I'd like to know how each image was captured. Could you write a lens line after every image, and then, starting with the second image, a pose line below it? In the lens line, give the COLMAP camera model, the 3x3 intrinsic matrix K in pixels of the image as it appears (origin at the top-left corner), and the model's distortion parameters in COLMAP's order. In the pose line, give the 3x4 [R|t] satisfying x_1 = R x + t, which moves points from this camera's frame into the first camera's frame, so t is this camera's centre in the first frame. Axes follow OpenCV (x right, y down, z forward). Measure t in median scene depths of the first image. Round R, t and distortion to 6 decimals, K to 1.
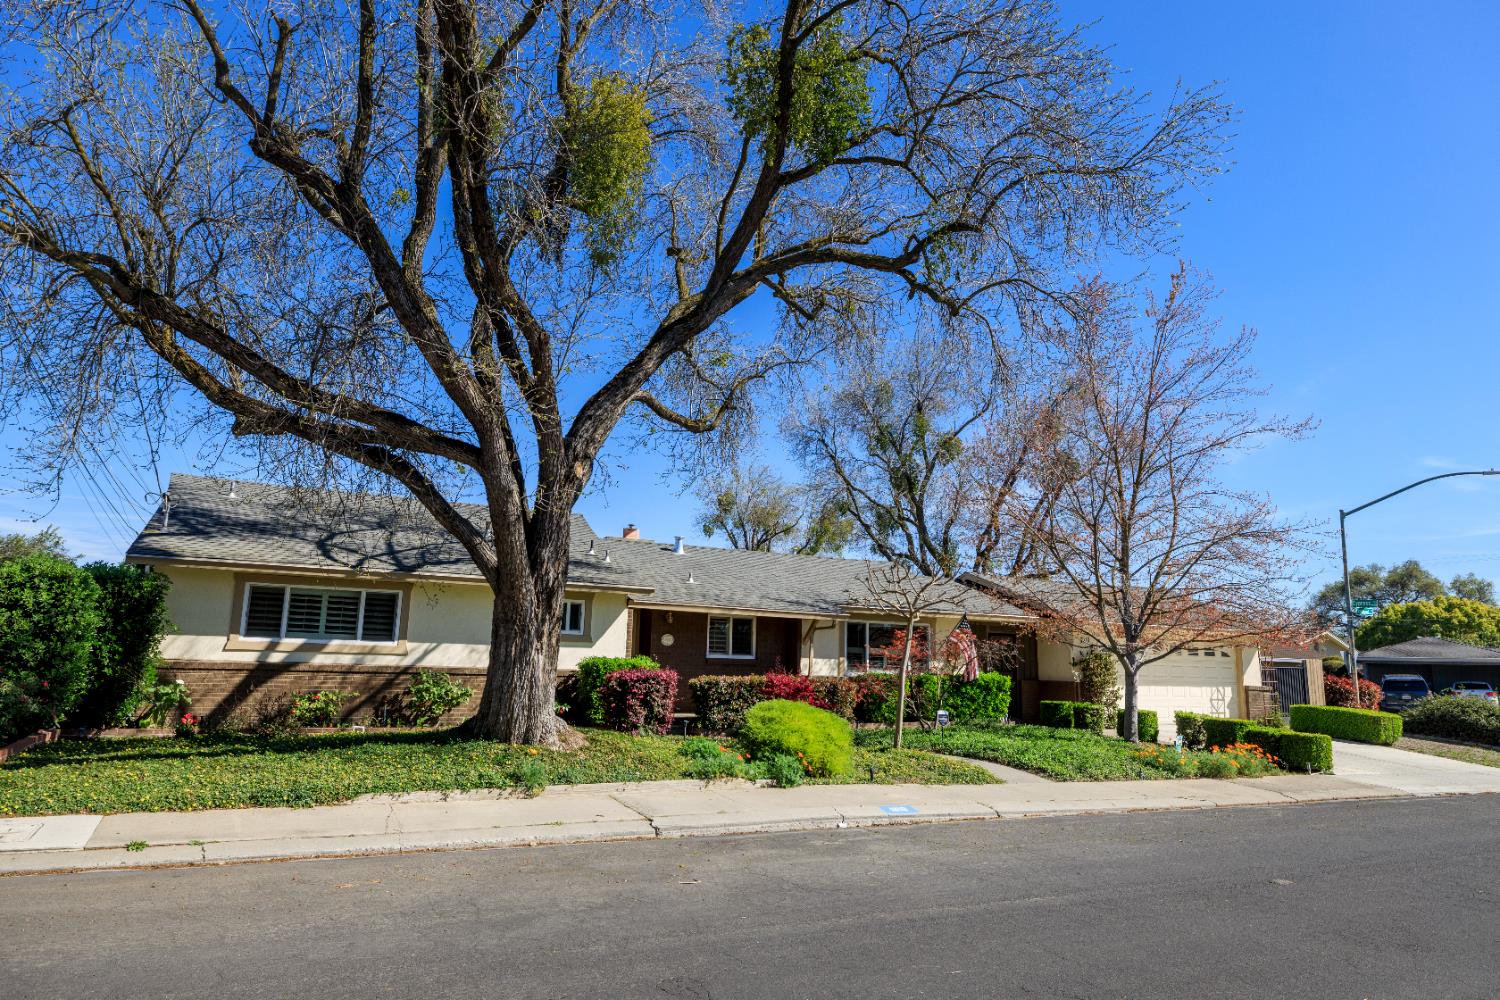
lens RADIAL K [[924.5, 0, 756.3], [0, 924.5, 511.2], [0, 0, 1]] dist [0.001867, 0.002875]
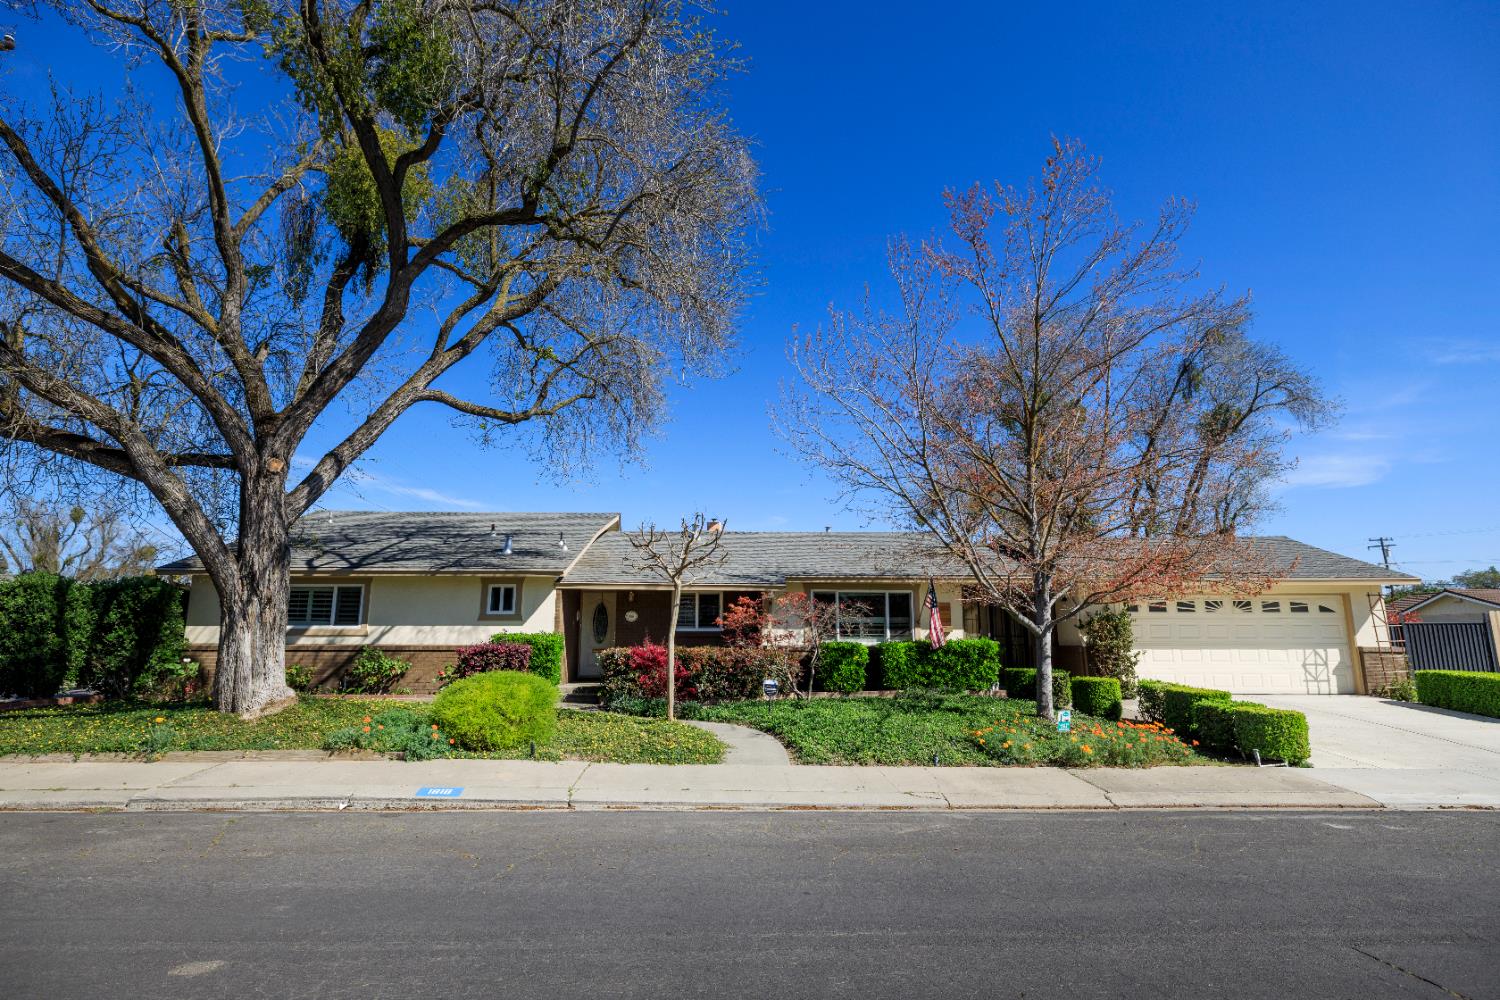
lens RADIAL K [[732.7, 0, 752.8], [0, 732.7, 506.0], [0, 0, 1]] dist [0.002811, -0.001116]
pose [[0.906751, -0.099662, -0.409720, 0.470173], [0.092007, 0.995017, -0.038411, 0.062435], [0.411507, -0.002868, 0.911402, 0.294315]]
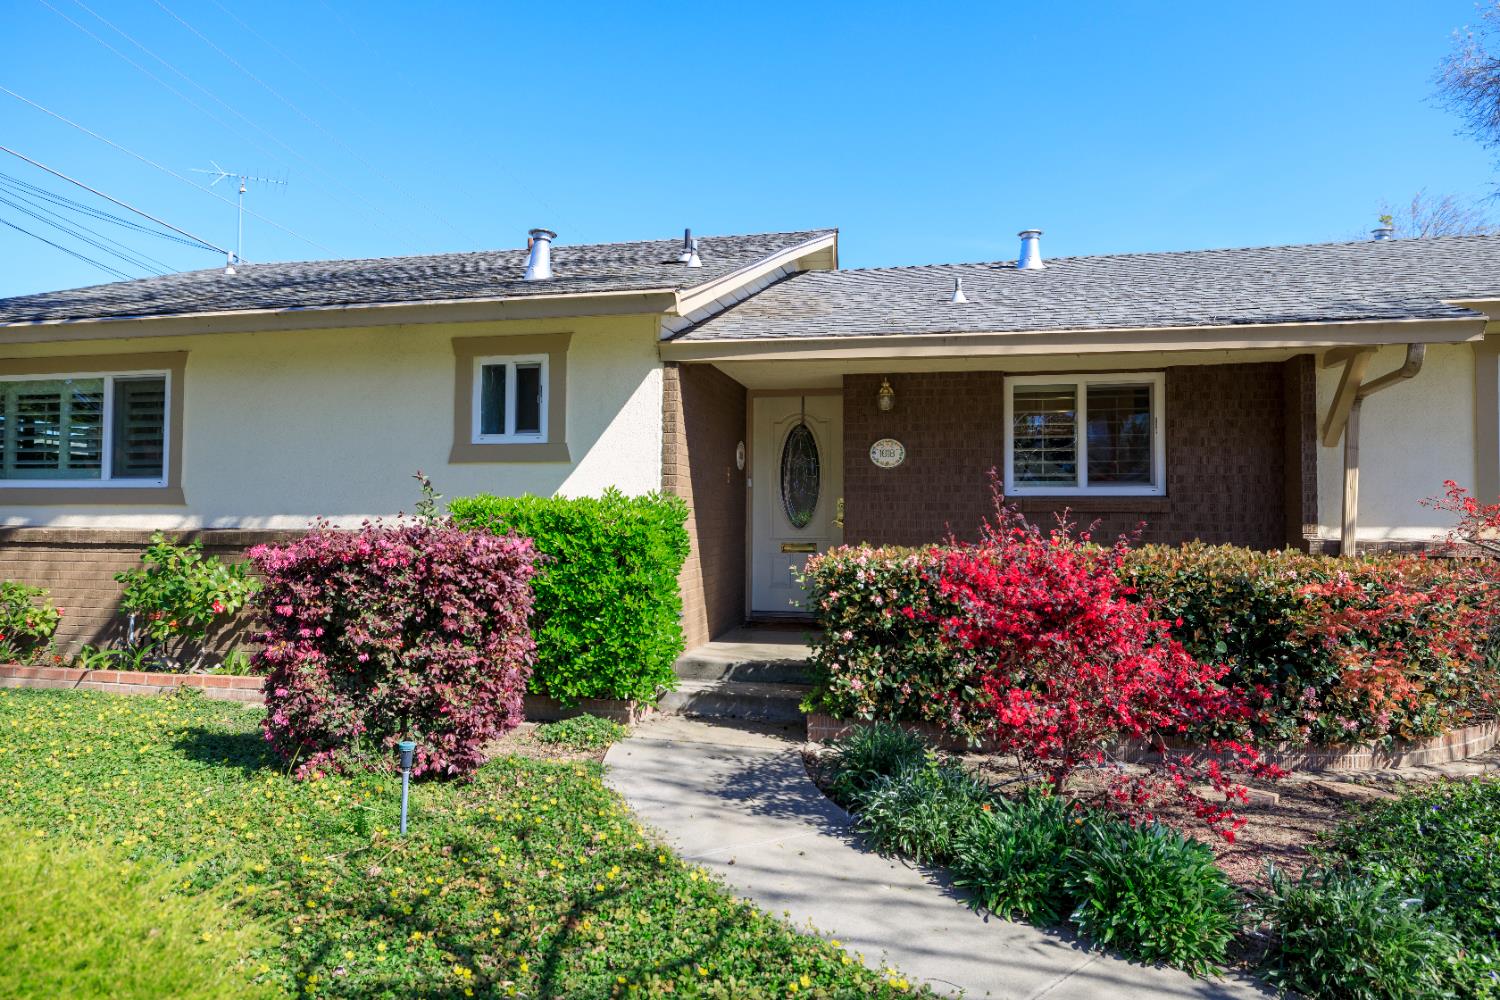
lens RADIAL K [[924.5, 0, 752.3], [0, 924.5, 493.6], [0, 0, 1]] dist [0.001867, 0.002875]
pose [[0.773539, -0.040707, -0.632440, 0.119811], [0.120937, 0.989078, 0.084256, 0.133208], [0.622103, -0.141660, 0.770013, 0.760251]]
